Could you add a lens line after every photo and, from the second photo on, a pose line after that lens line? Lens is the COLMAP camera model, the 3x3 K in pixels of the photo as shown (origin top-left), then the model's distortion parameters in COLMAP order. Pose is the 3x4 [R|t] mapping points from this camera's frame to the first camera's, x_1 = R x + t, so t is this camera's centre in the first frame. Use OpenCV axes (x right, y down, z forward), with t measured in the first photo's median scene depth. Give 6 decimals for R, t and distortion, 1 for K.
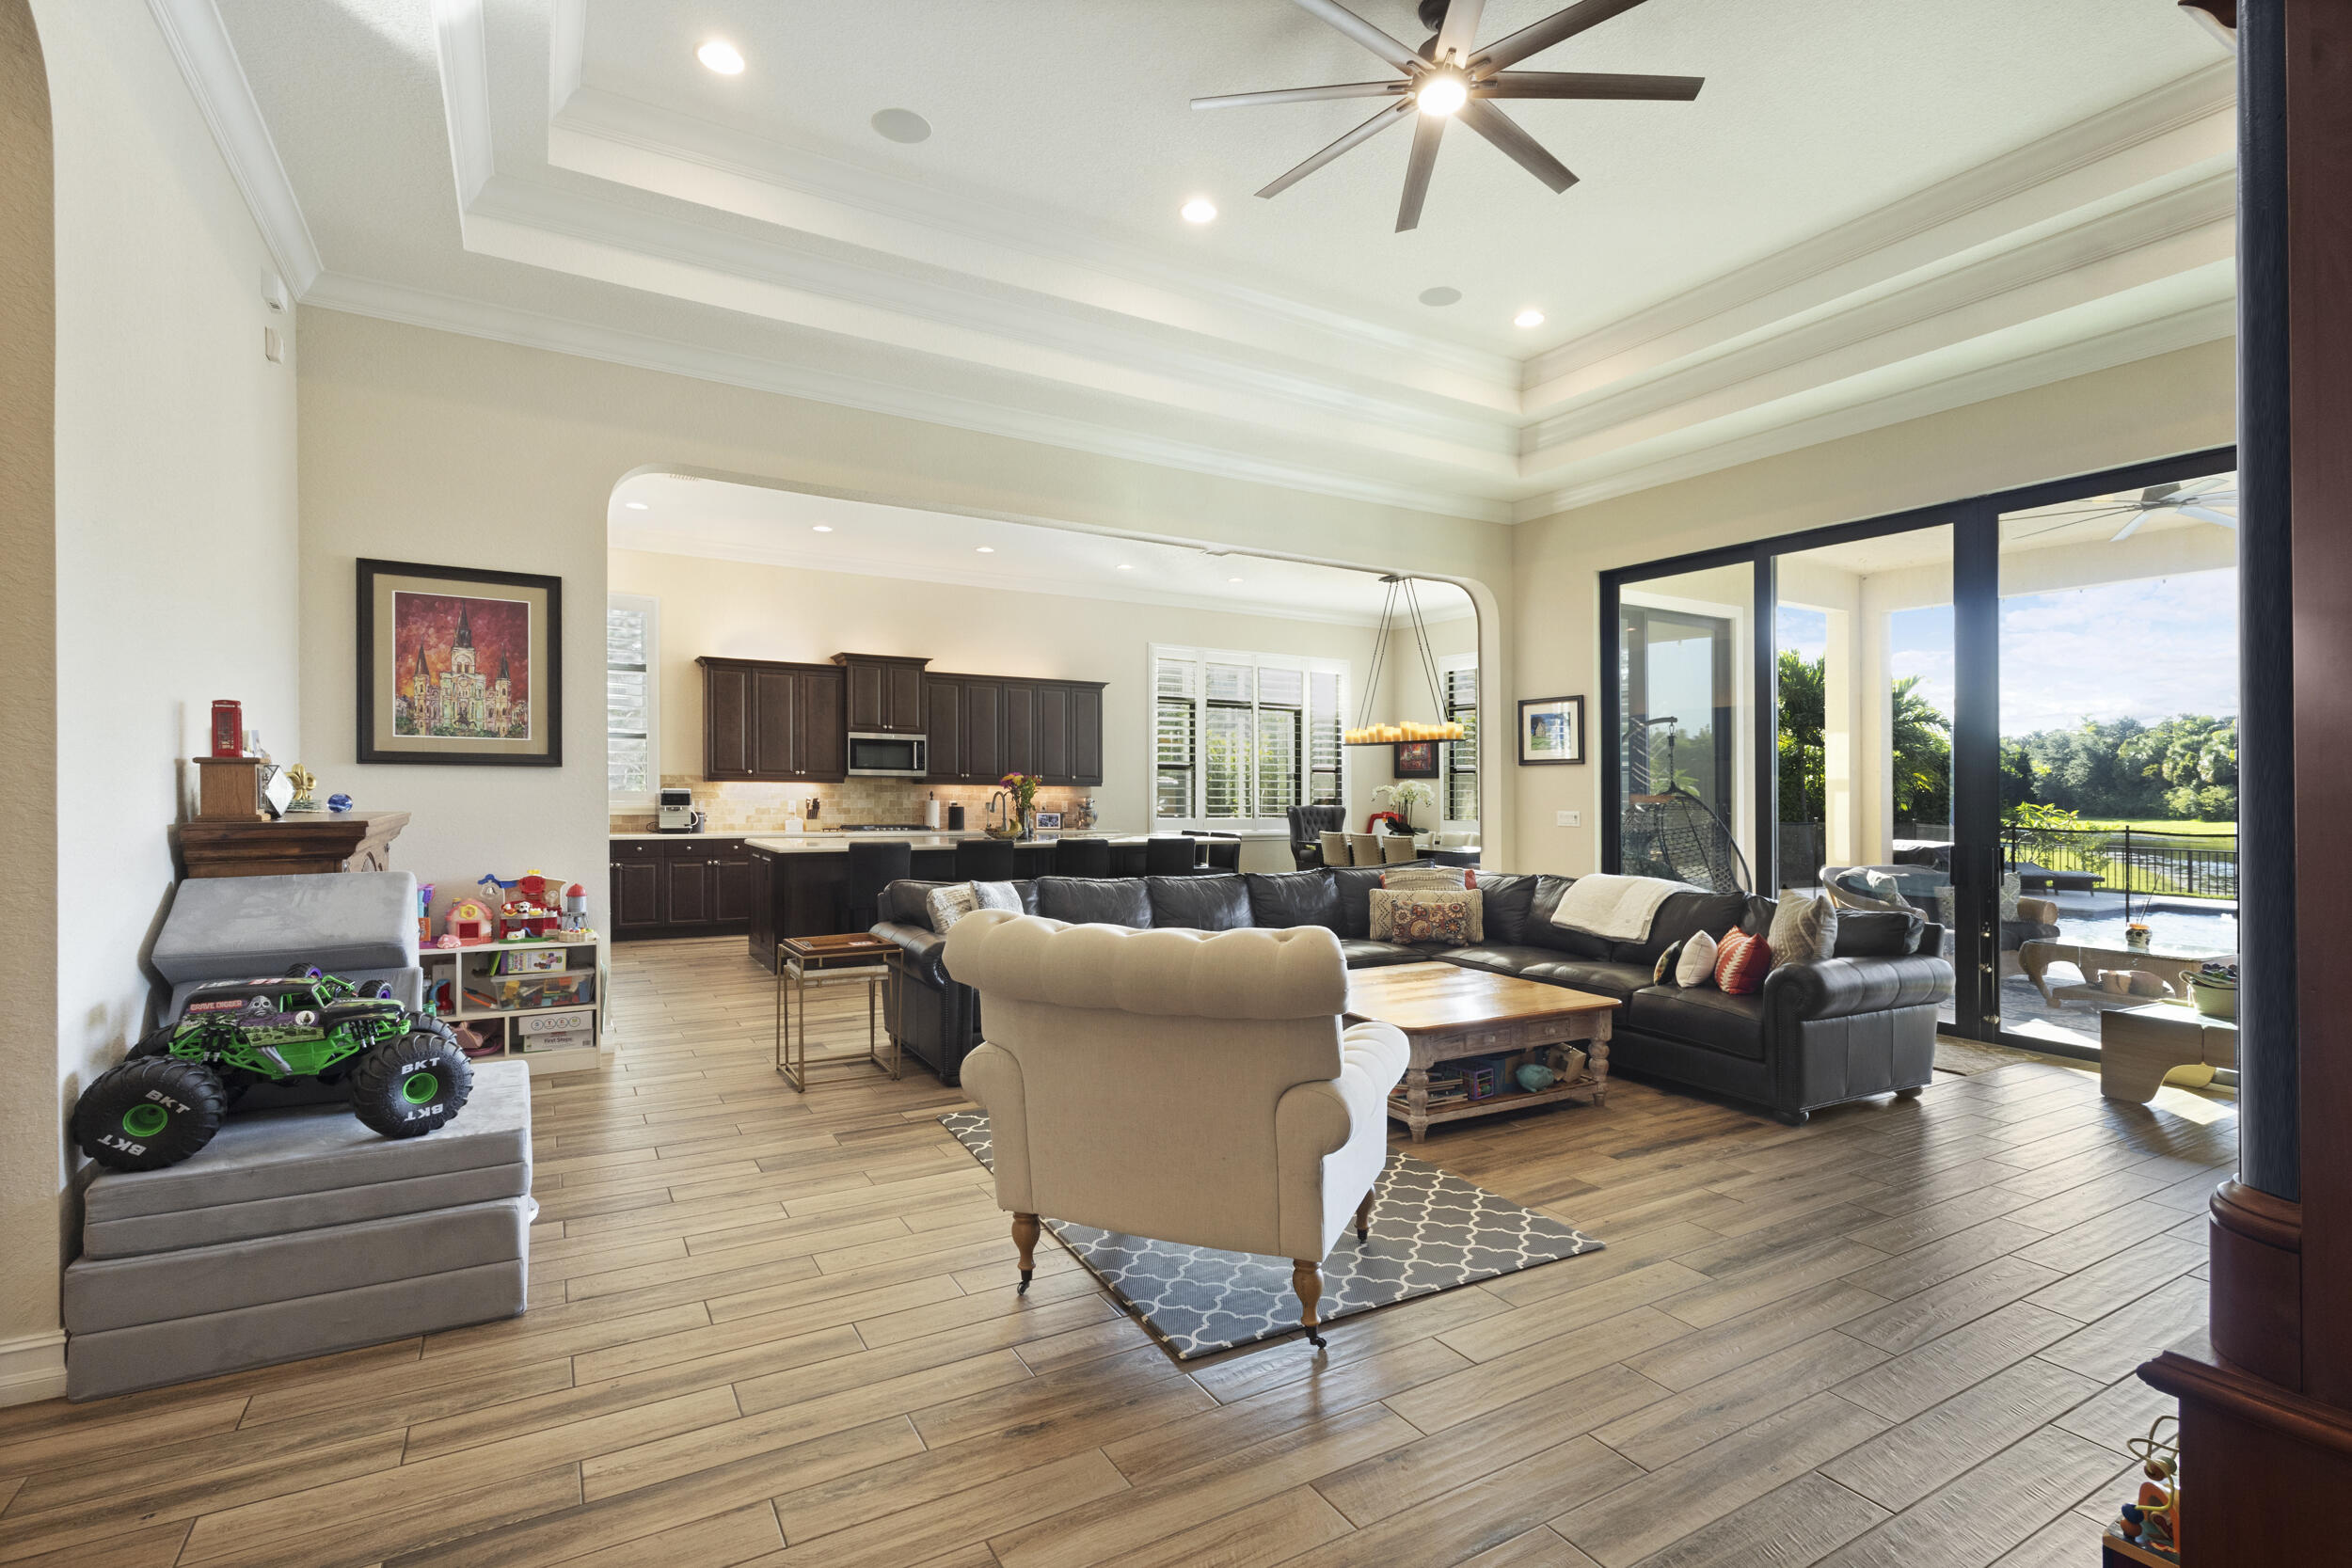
lens RADIAL K [[1084.7, 0, 1179.5], [0, 1084.7, 794.8], [0, 0, 1]] dist [0.007659, -0.000058]
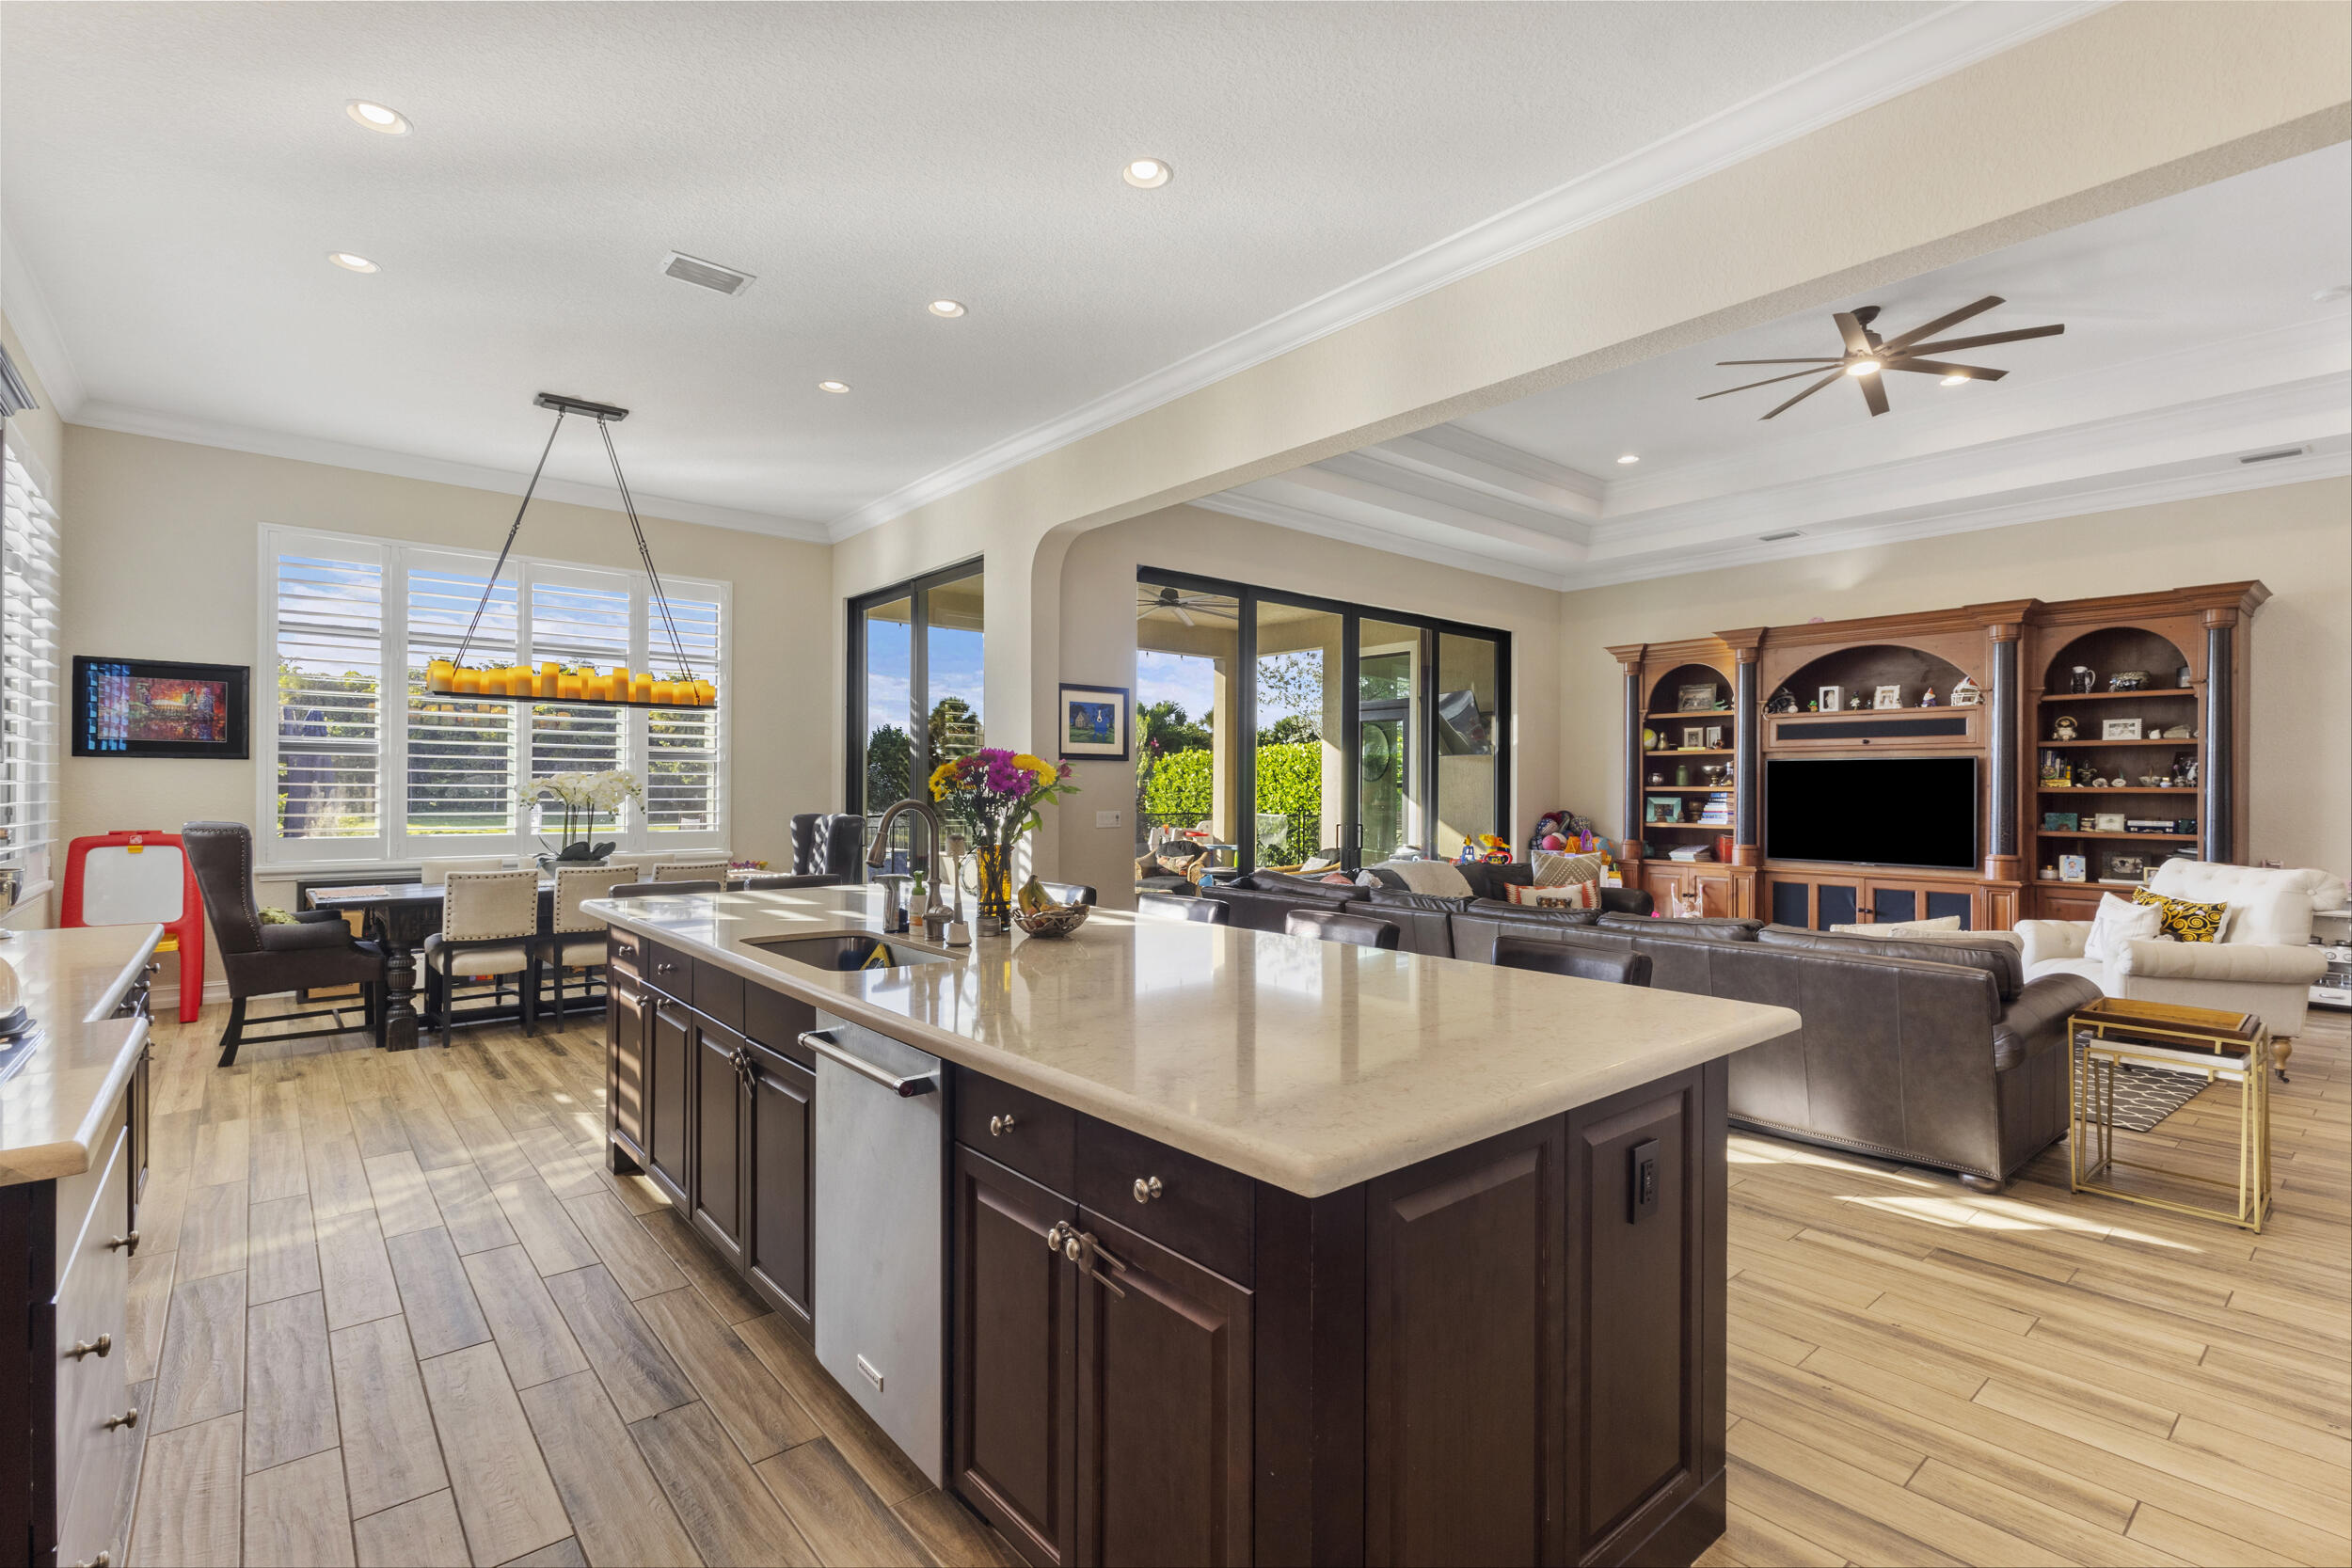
lens RADIAL K [[1085.0, 0, 1177.3], [0, 1085.0, 793.7], [0, 0, 1]] dist [0.000797, -0.000659]
pose [[-0.181574, -0.012682, 0.983295, -0.456077], [-0.003490, 0.999919, 0.012252, -0.009816], [-0.983371, -0.001207, -0.181604, 0.876993]]
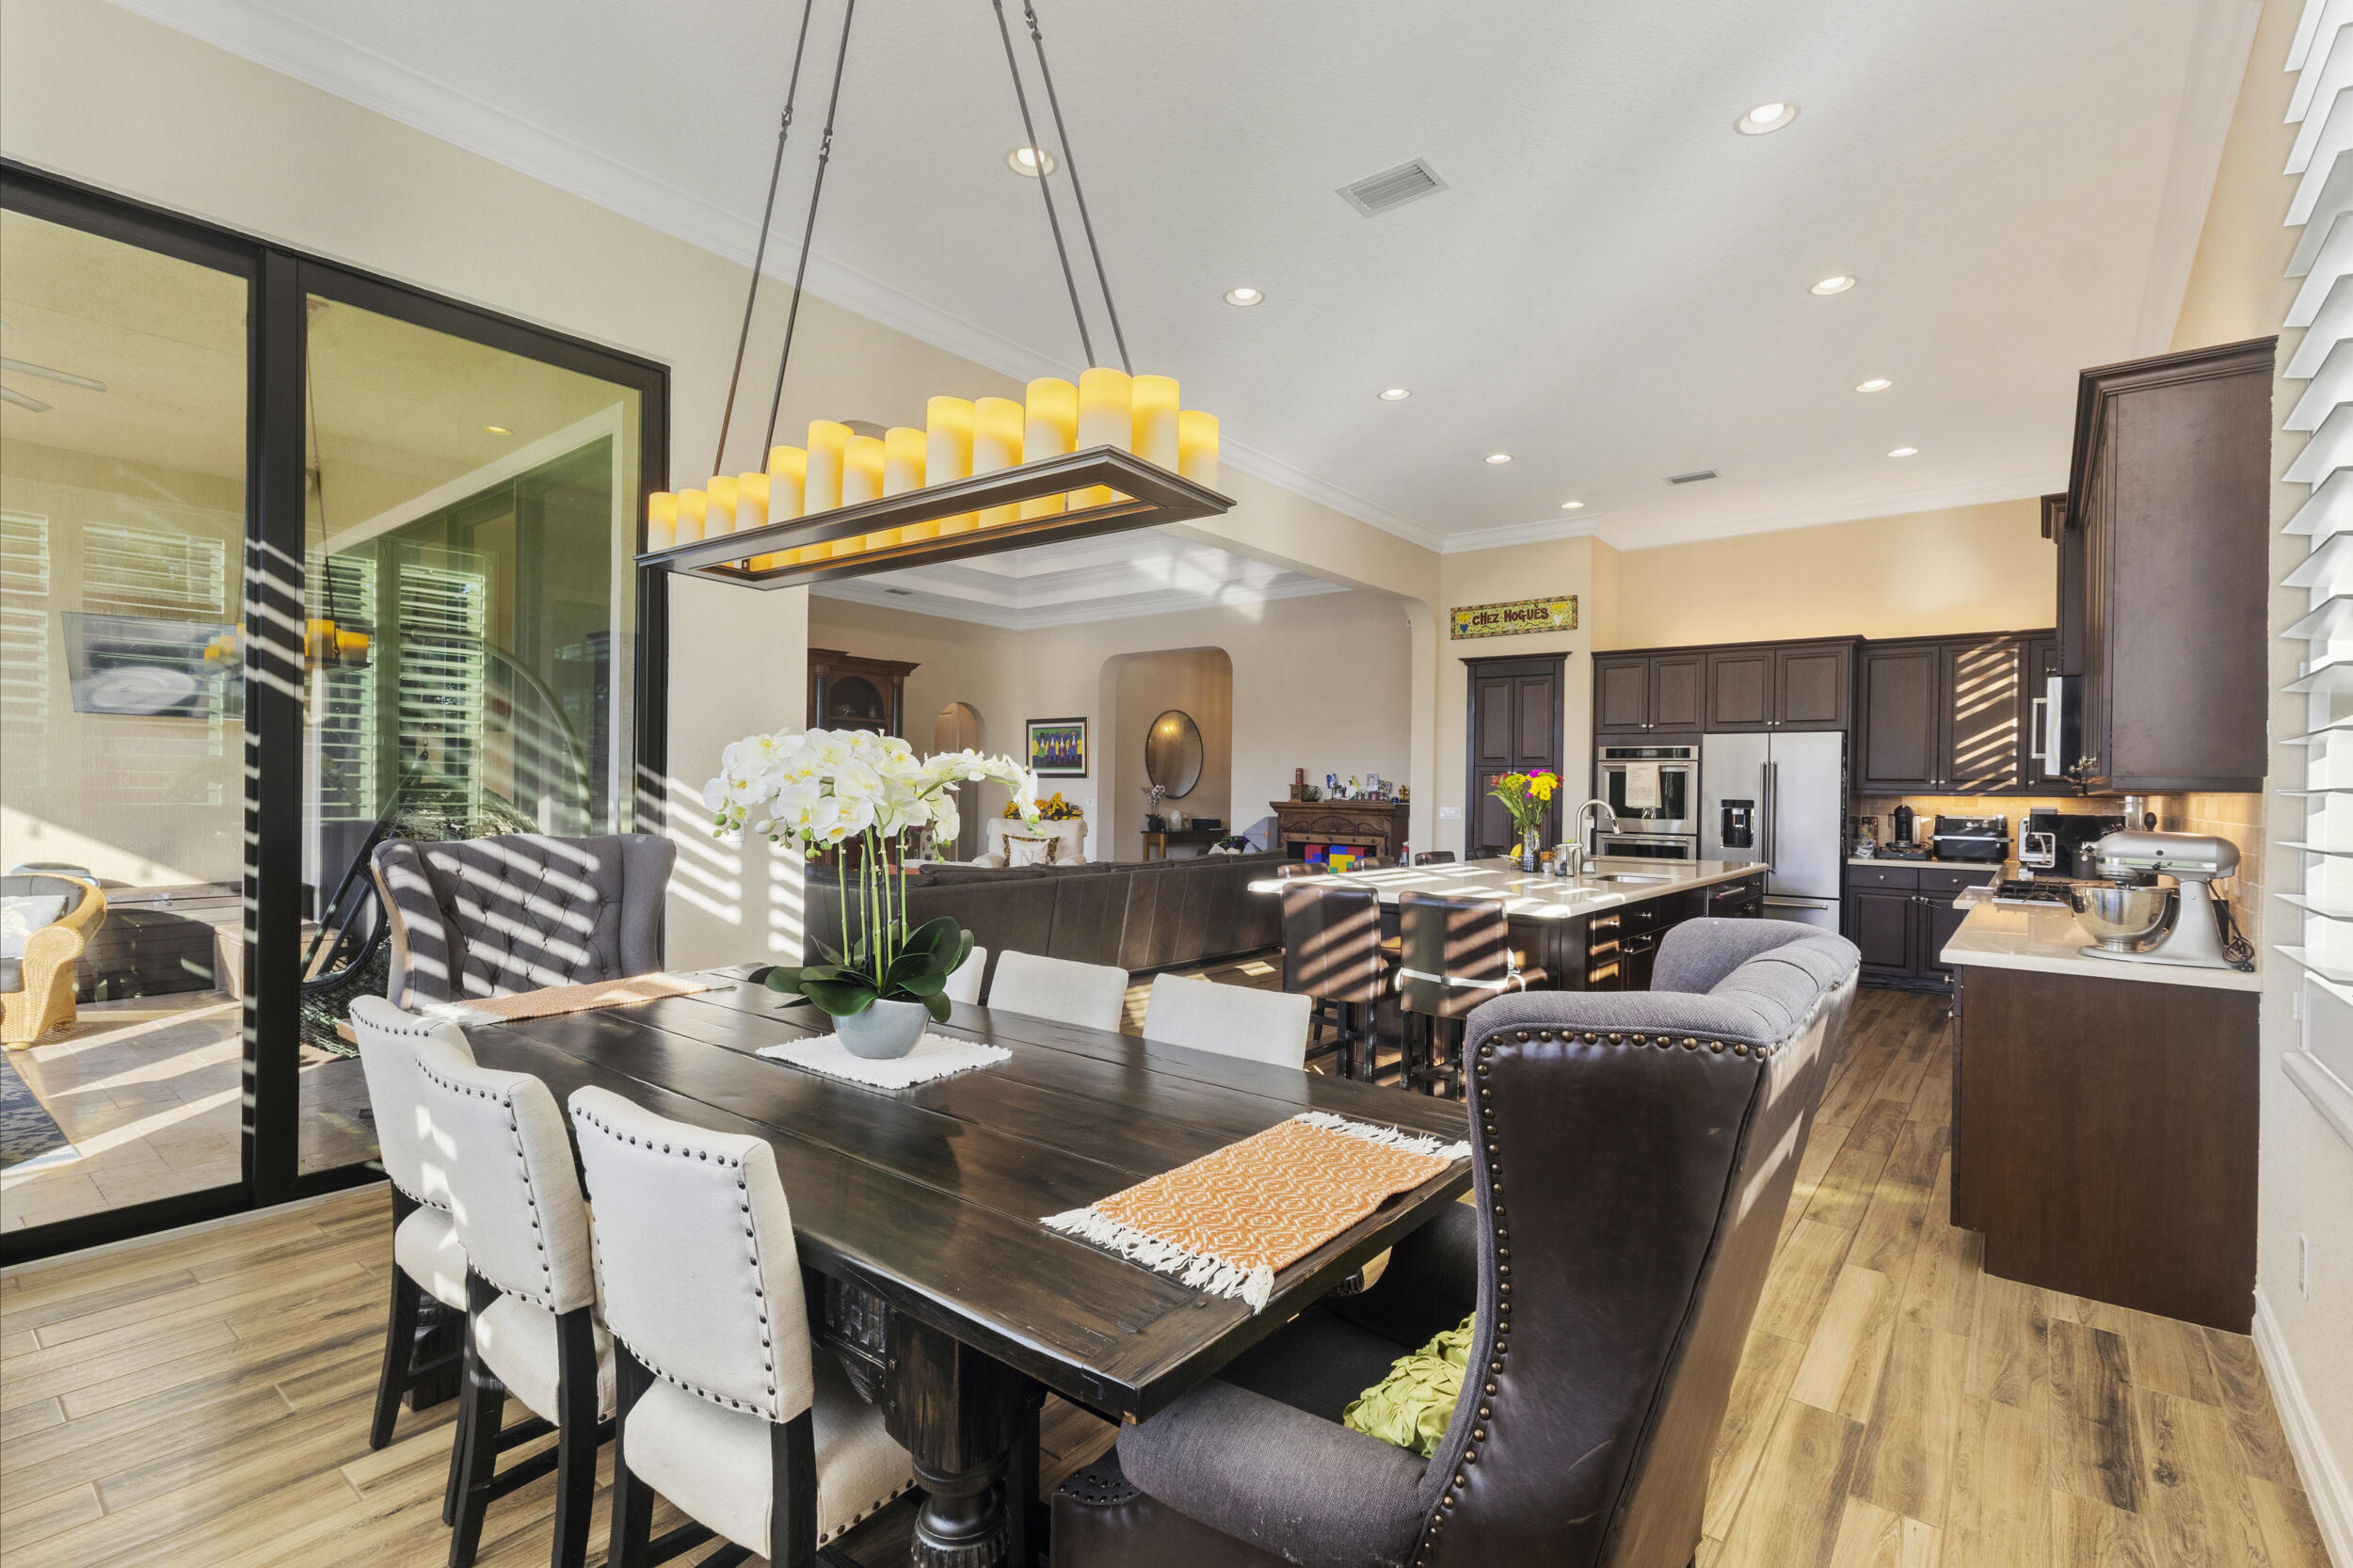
lens RADIAL K [[1082.5, 0, 1178.3], [0, 1082.5, 790.6], [0, 0, 1]] dist [0.004230, 0.000019]
pose [[-0.931241, -0.020787, -0.363810, 0.247169], [-0.023542, 0.999718, 0.003141, -0.004782], [0.363642, 0.011490, -0.931468, 1.333203]]
